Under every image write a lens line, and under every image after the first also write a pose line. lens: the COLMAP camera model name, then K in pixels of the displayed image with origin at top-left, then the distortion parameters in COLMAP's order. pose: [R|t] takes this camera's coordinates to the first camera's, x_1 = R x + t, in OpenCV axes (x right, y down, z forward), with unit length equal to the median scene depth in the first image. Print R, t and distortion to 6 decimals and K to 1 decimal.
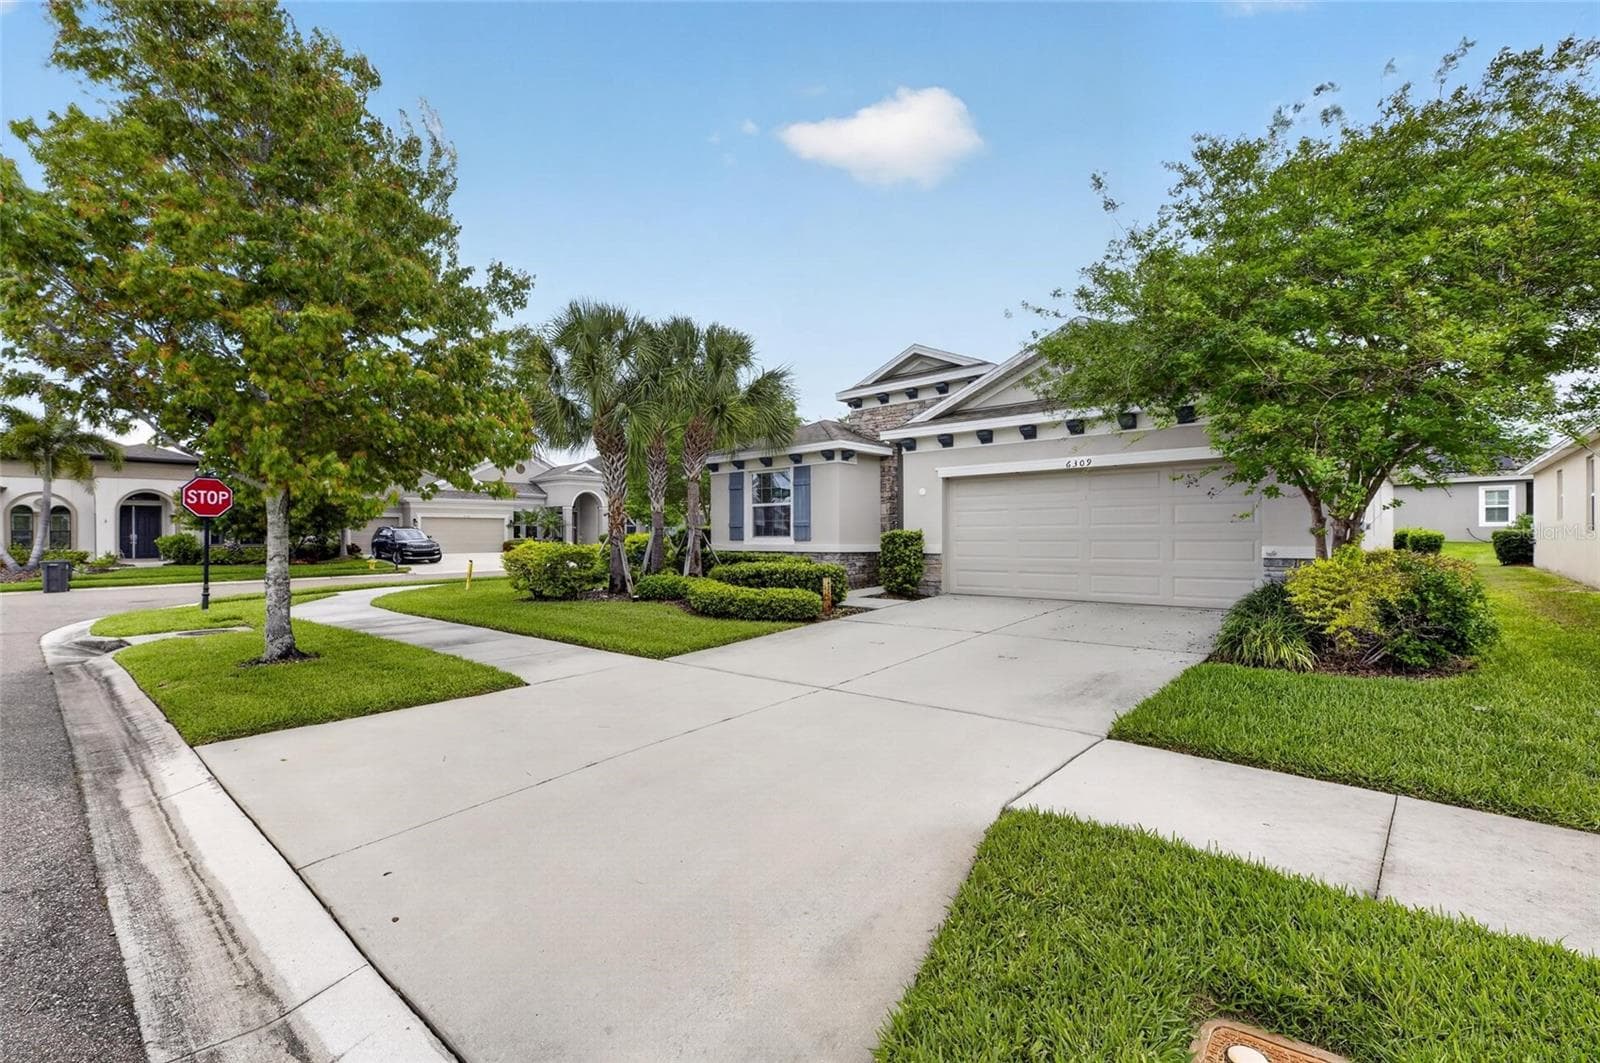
lens RADIAL K [[703.3, 0, 799.0], [0, 703.3, 548.0], [0, 0, 1]] dist [-0.000056, -0.000109]
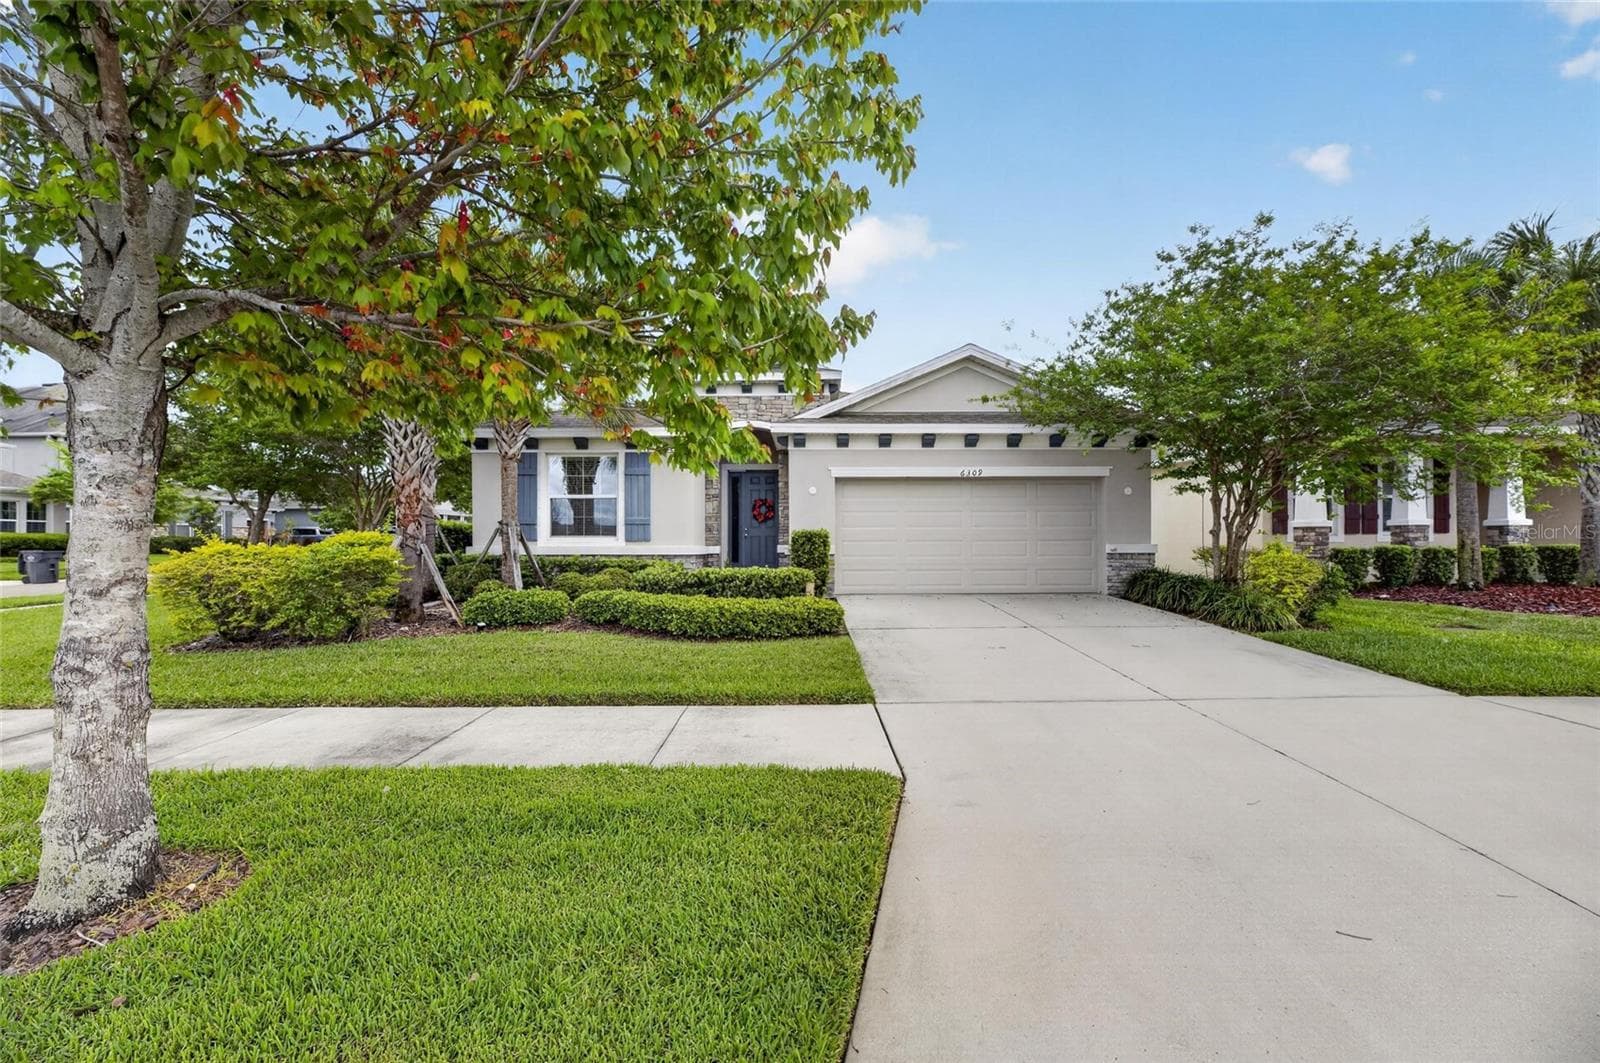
lens RADIAL K [[643.9, 0, 806.8], [0, 643.9, 544.6], [0, 0, 1]] dist [-0.002001, -0.000433]
pose [[0.740095, -0.004113, 0.672490, -0.420986], [0.009989, 0.999938, -0.004877, -0.001102], [-0.672428, 0.010327, 0.740090, 0.342632]]
